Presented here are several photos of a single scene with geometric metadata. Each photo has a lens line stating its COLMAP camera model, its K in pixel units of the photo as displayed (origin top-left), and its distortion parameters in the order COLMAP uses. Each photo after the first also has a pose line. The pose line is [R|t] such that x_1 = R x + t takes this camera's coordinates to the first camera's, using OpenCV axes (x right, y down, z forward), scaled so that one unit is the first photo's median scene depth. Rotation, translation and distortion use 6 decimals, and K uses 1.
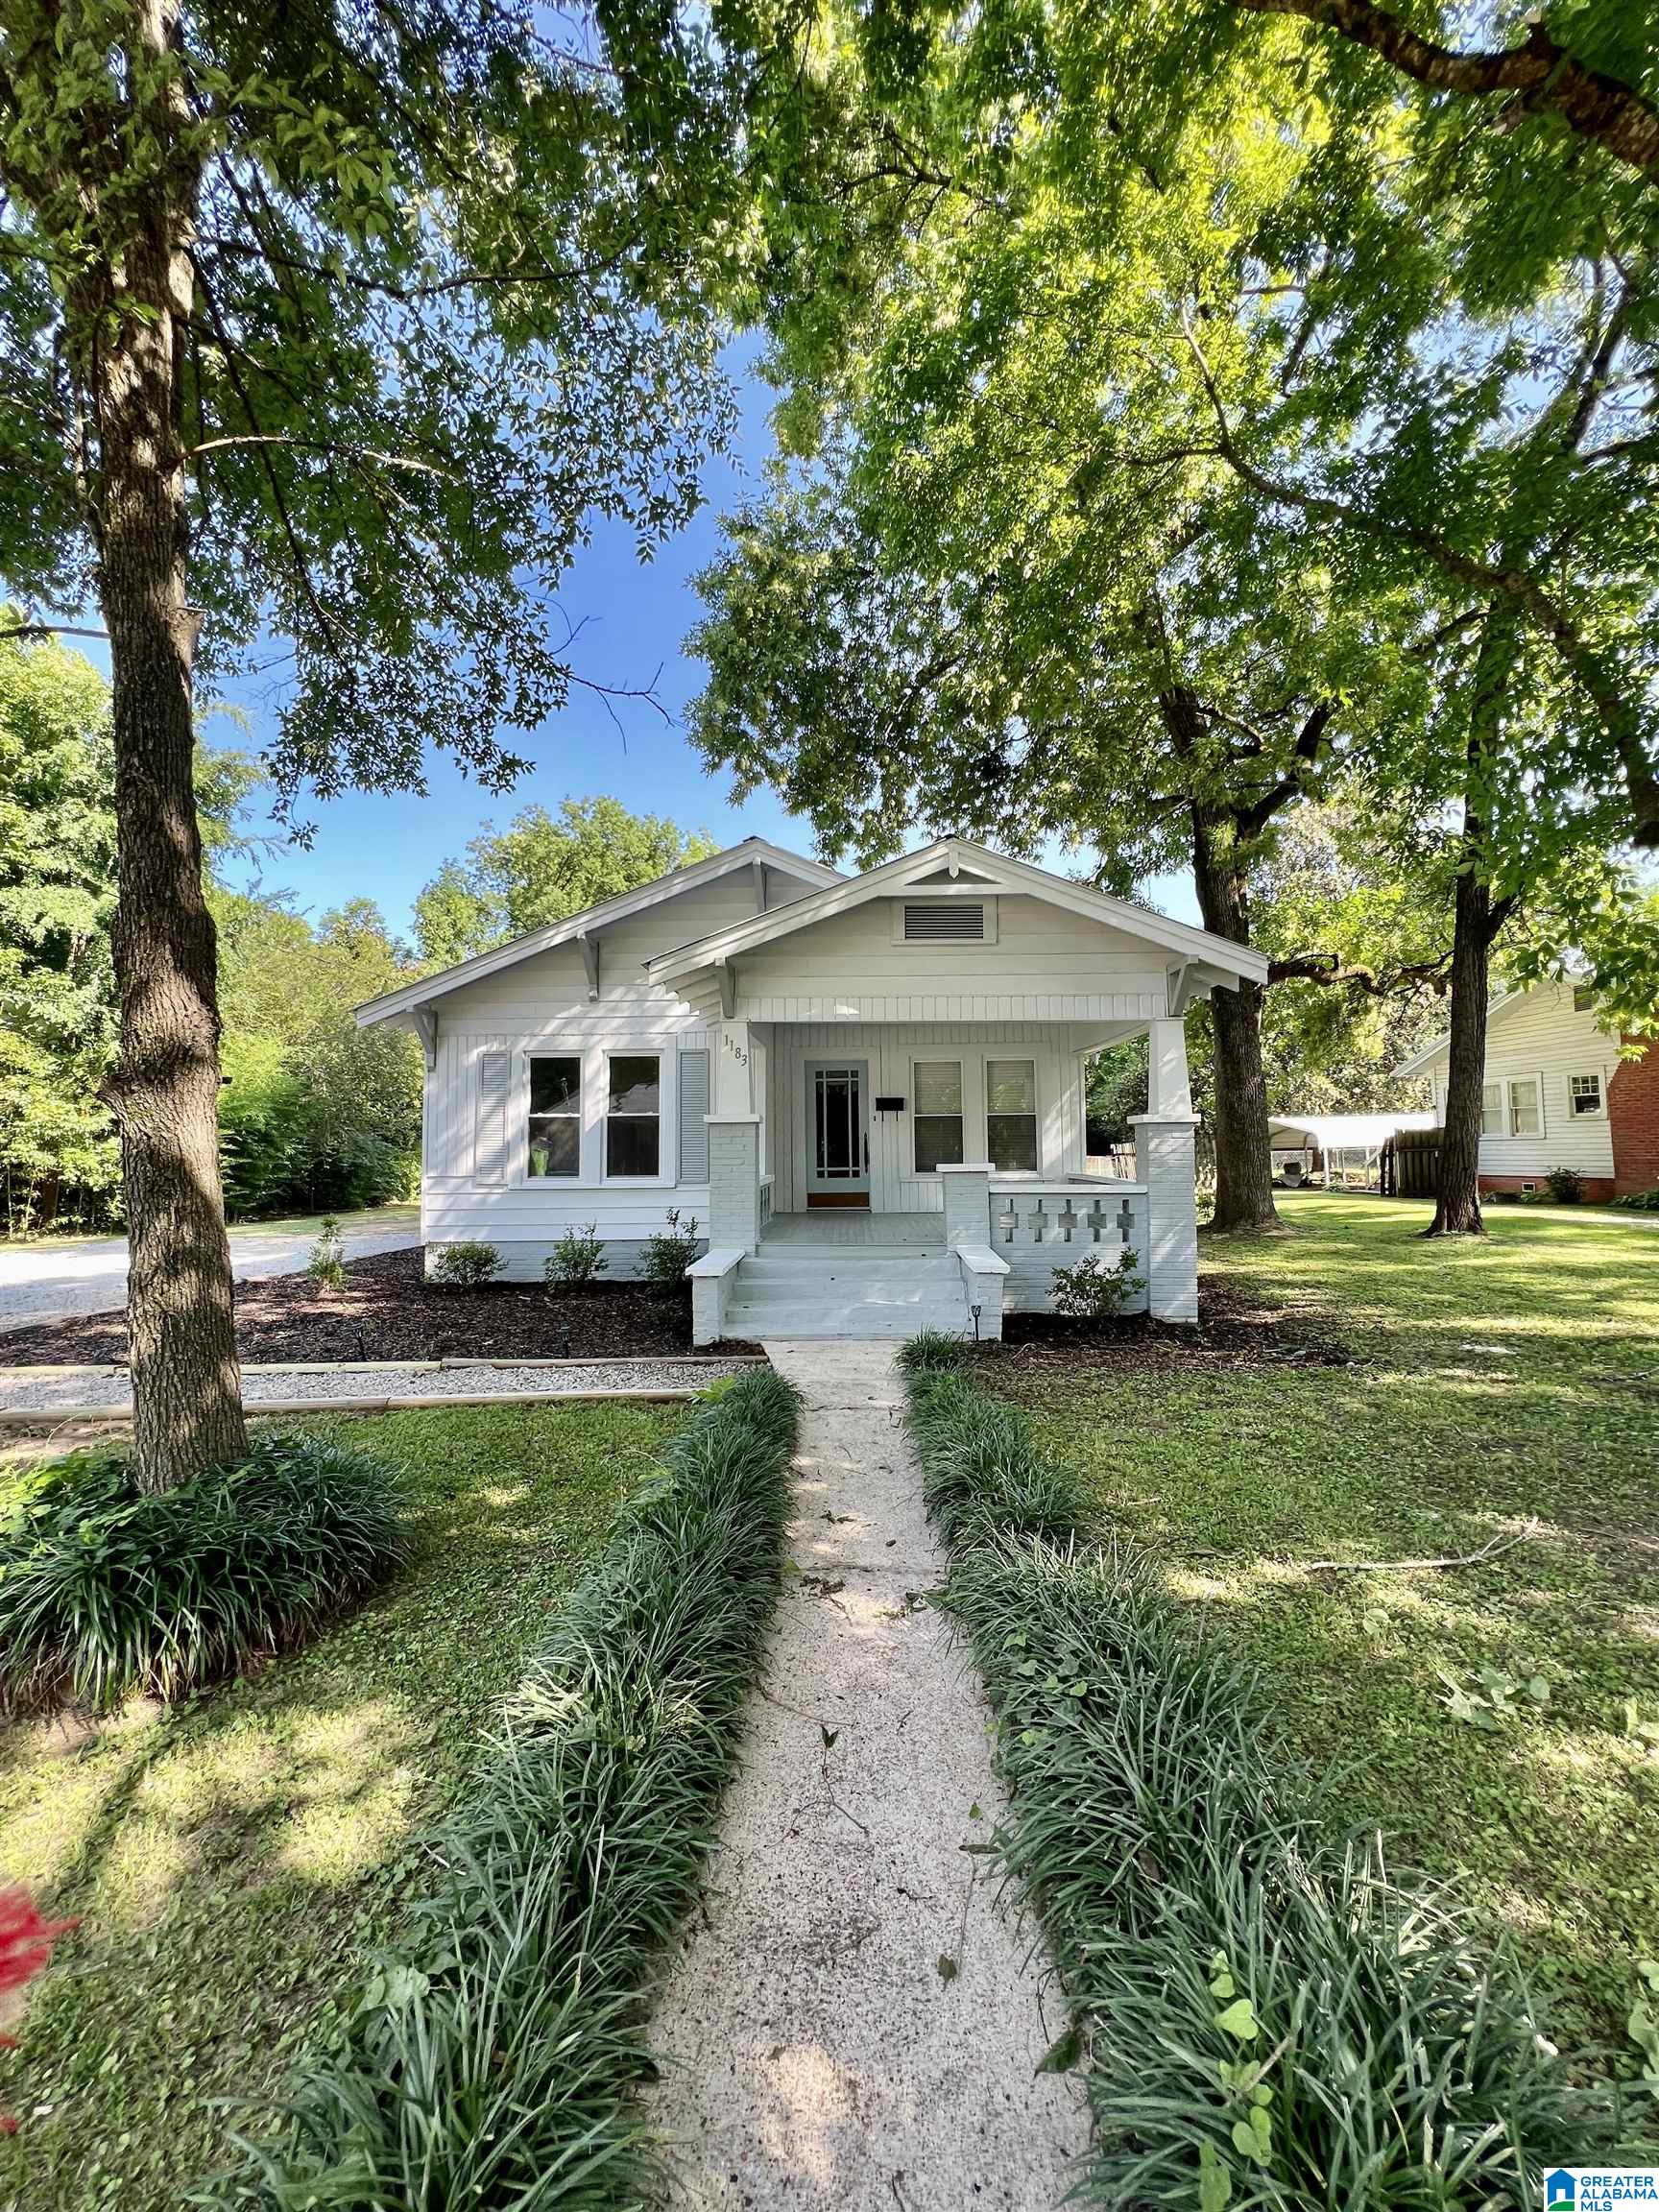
lens RADIAL K [[884.5, 0, 824.7], [0, 884.5, 1104.8], [0, 0, 1]] dist [-0.003006, 0.000526]
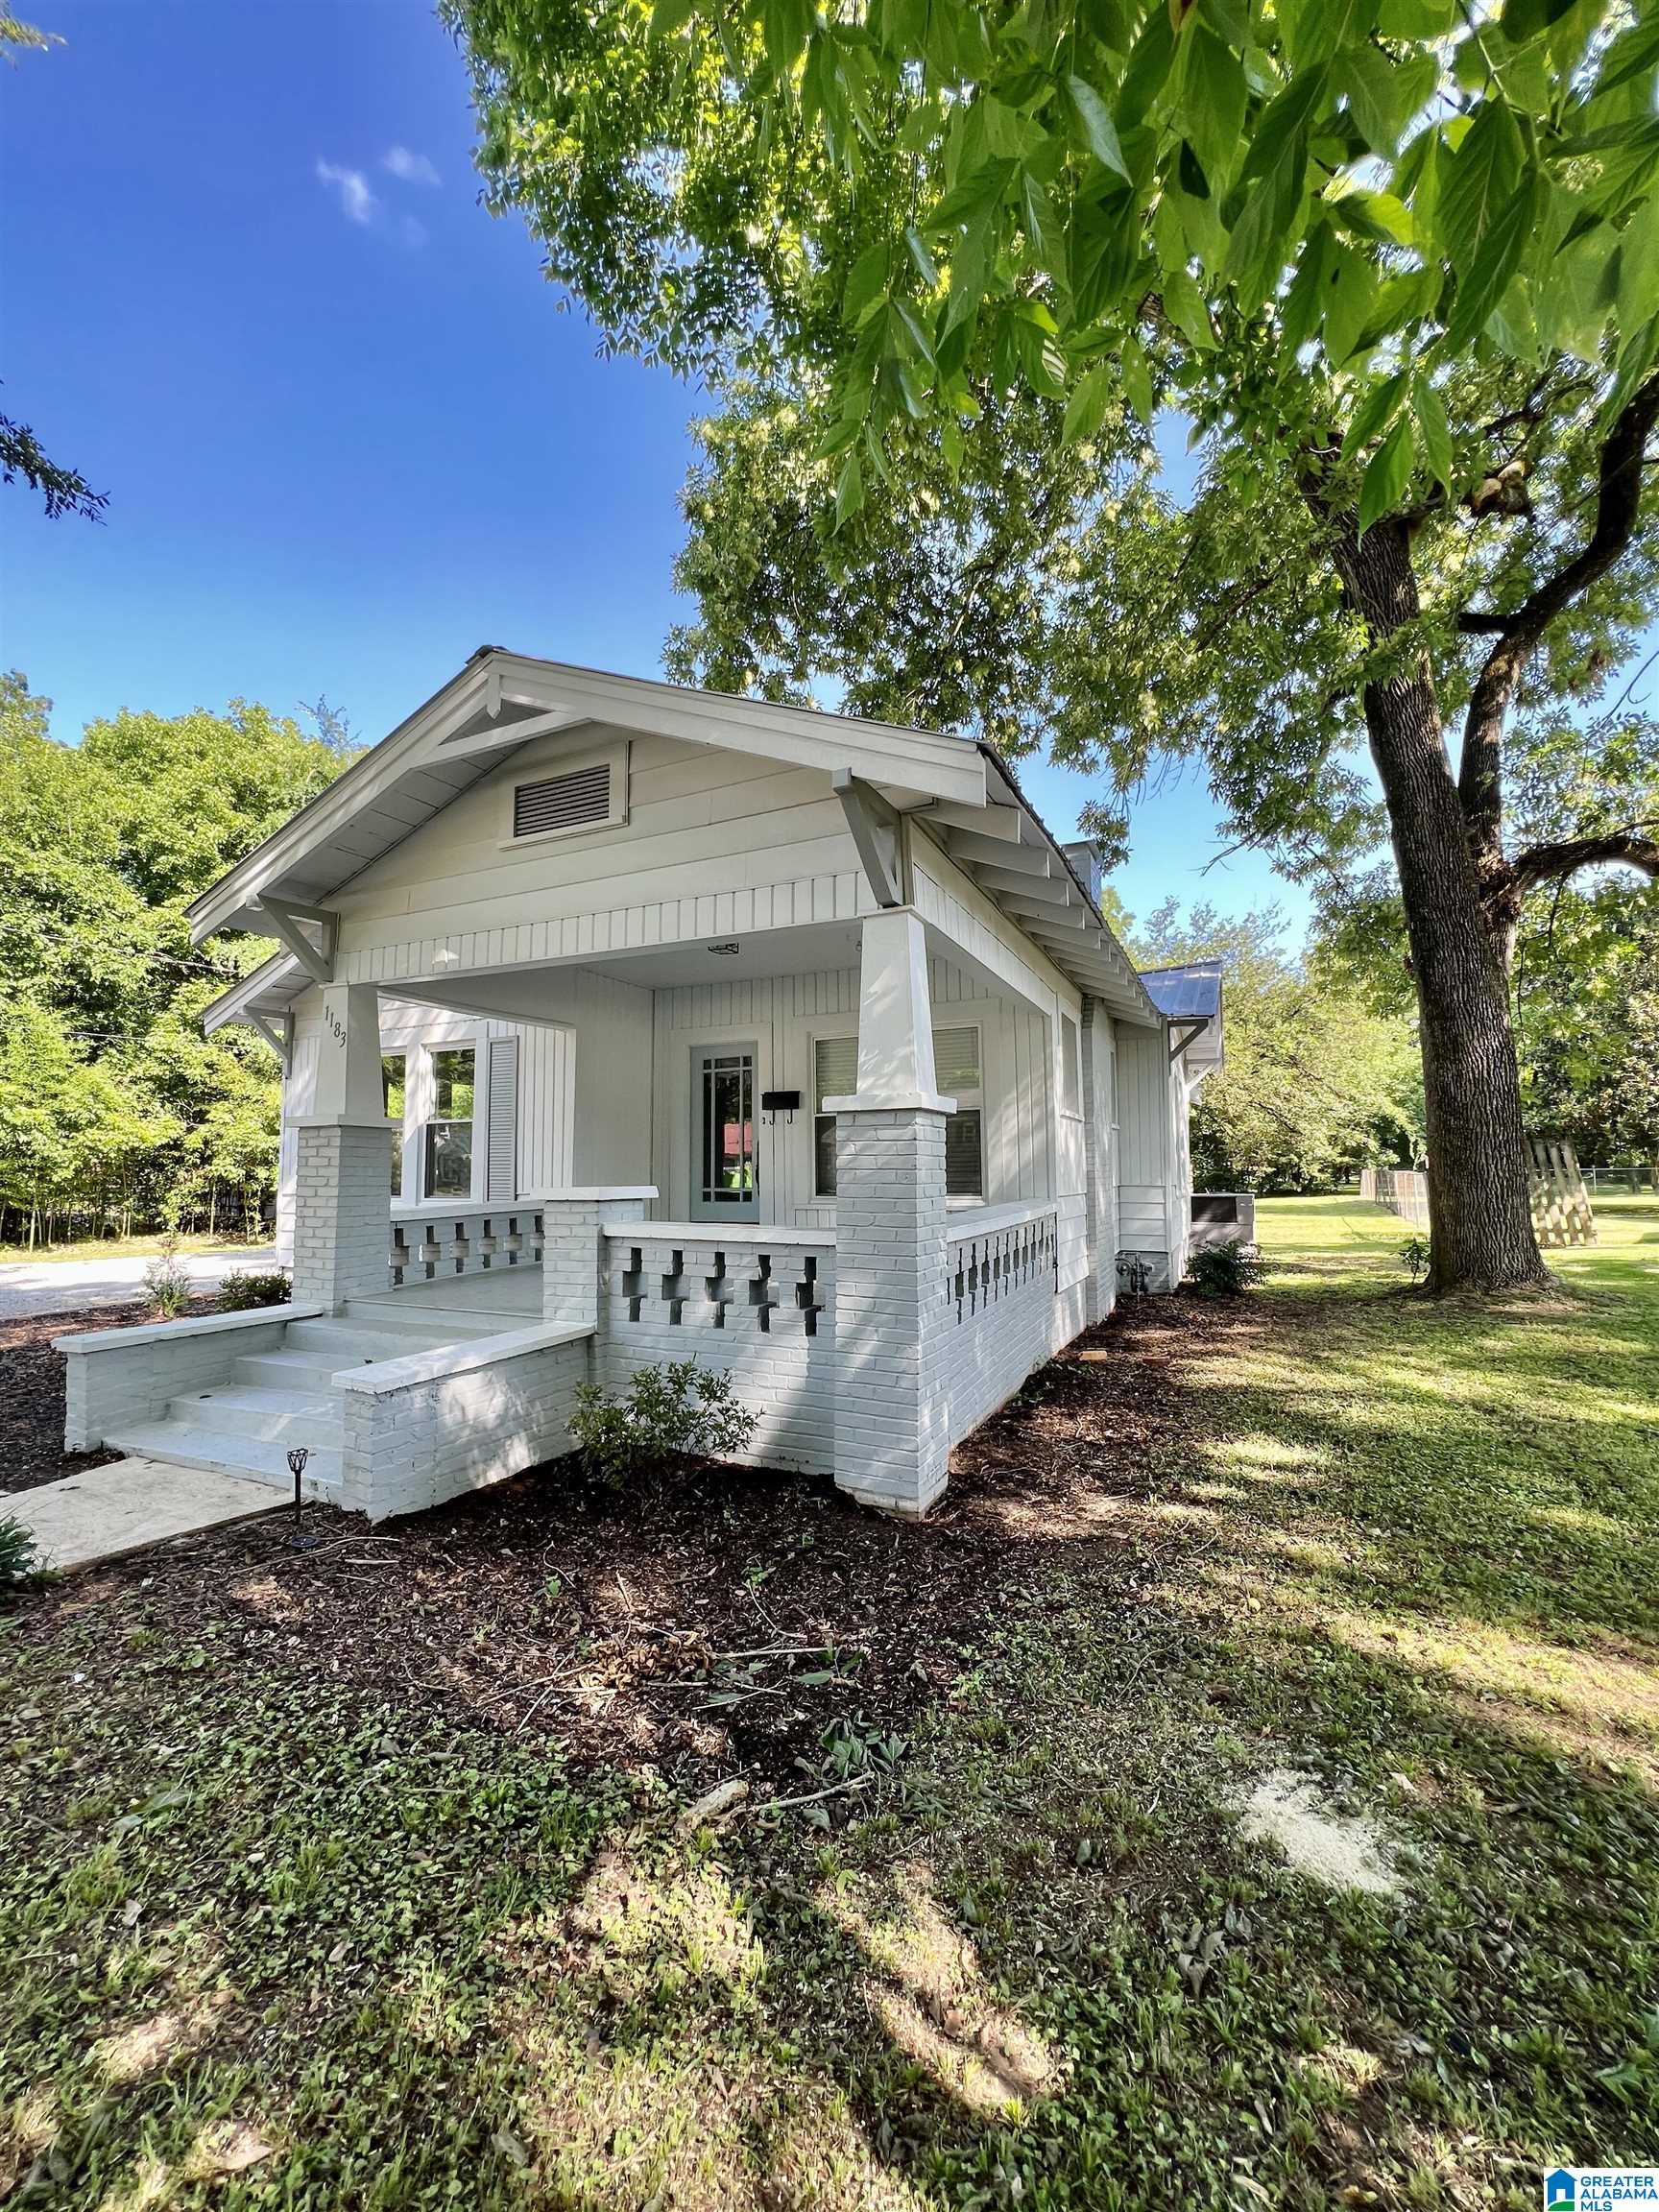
lens RADIAL K [[884.5, 0, 832.9], [0, 884.5, 1098.3], [0, 0, 1]] dist [-0.003006, 0.000526]
pose [[0.919479, -0.030564, -0.391950, 0.393848], [0.021317, 0.999383, -0.027924, 0.018592], [0.392561, 0.017320, 0.919563, 0.355158]]
